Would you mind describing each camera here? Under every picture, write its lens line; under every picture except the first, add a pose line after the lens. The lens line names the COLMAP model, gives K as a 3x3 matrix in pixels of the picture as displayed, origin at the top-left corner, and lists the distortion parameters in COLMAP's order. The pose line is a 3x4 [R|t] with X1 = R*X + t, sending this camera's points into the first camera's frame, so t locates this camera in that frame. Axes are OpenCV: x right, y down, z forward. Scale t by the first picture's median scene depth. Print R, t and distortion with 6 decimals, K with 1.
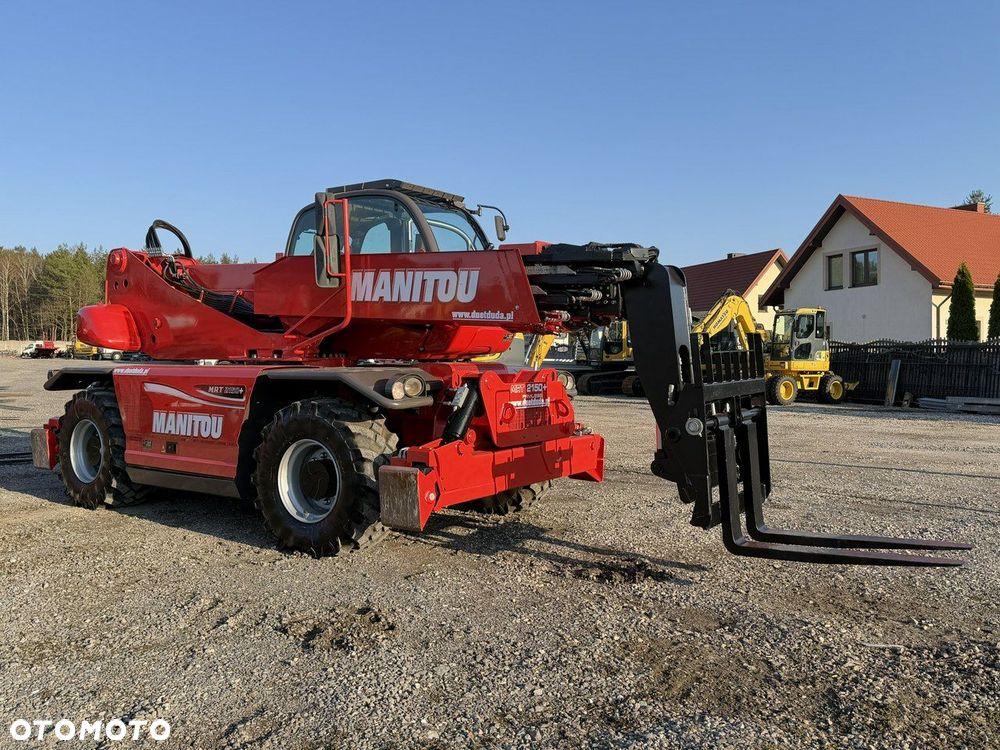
lens RADIAL K [[803.4, 0, 499.3], [0, 803.4, 372.3], [0, 0, 1]] dist [0.147109, -0.270357]
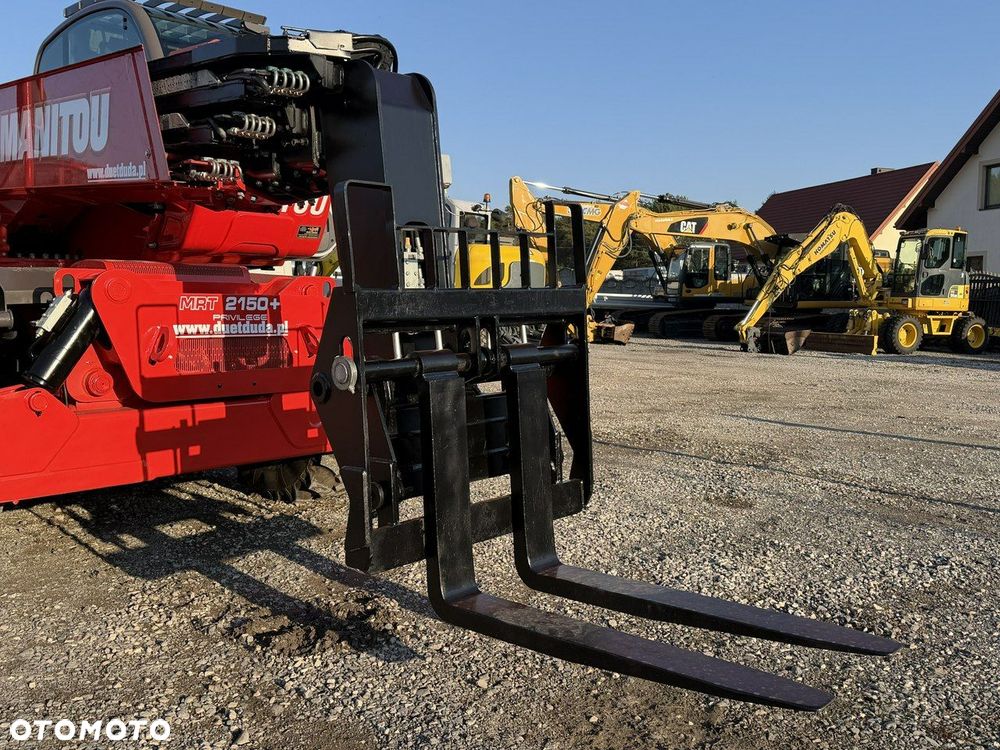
lens RADIAL K [[886.8, 0, 500.0], [0, 886.8, 375.0], [0, 0, 1]] dist [0.194359, -0.394040]
pose [[0.991266, 0.025392, -0.129409, 0.310678], [-0.016378, 0.997395, 0.070250, 0.021499], [0.130856, -0.067516, 0.989100, 0.355527]]
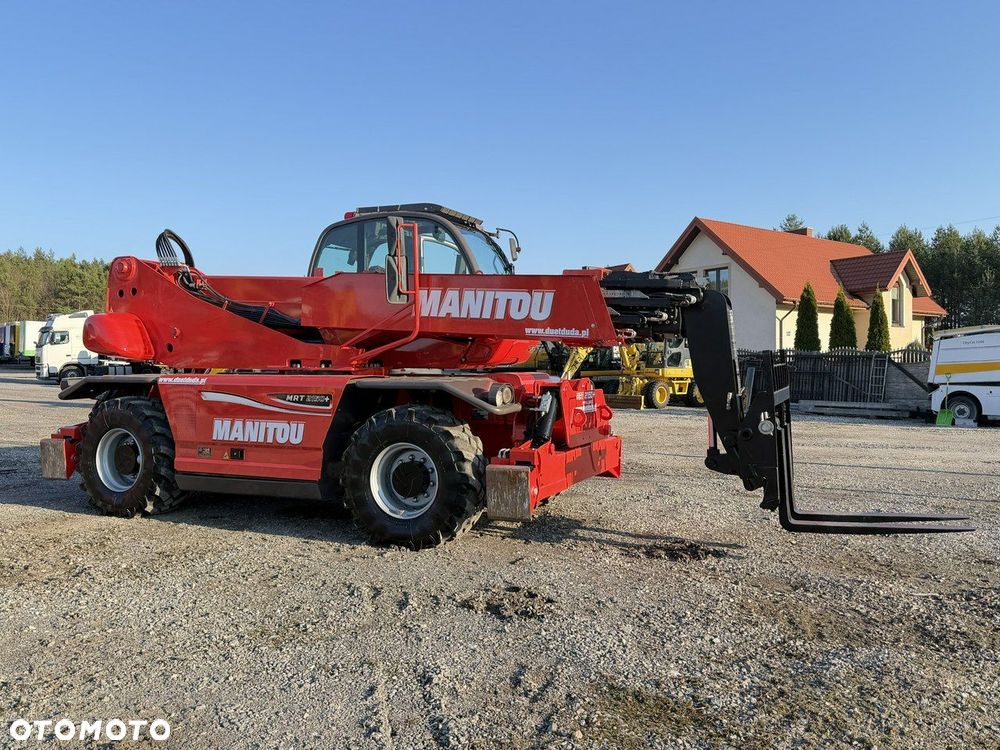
lens RADIAL K [[803.4, 0, 499.3], [0, 803.4, 372.3], [0, 0, 1]] dist [0.147109, -0.270357]
pose [[0.979933, 0.001404, 0.199324, -0.301327], [-0.000143, 0.999980, -0.006342, -0.005784], [-0.199329, 0.006186, 0.979913, -0.091174]]
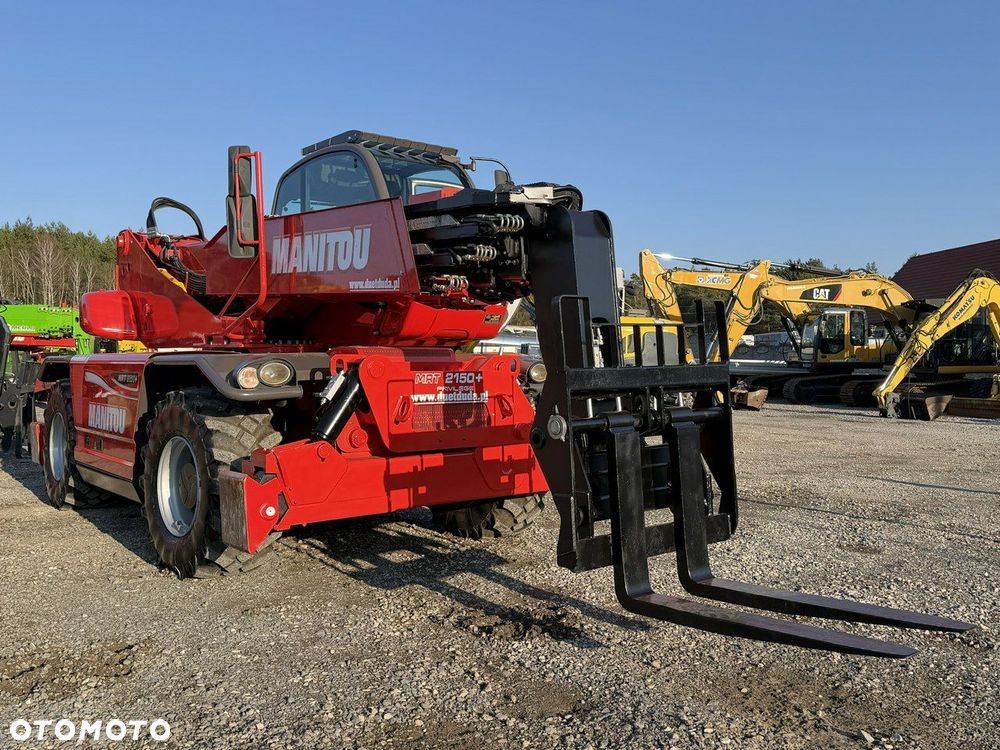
lens RADIAL K [[886.8, 0, 500.0], [0, 886.8, 375.0], [0, 0, 1]] dist [0.194359, -0.394040]
pose [[0.963474, 0.006065, -0.267732, 0.306554], [-0.007114, 0.999970, -0.002948, 0.018055], [0.267706, 0.004745, 0.963489, 0.174621]]
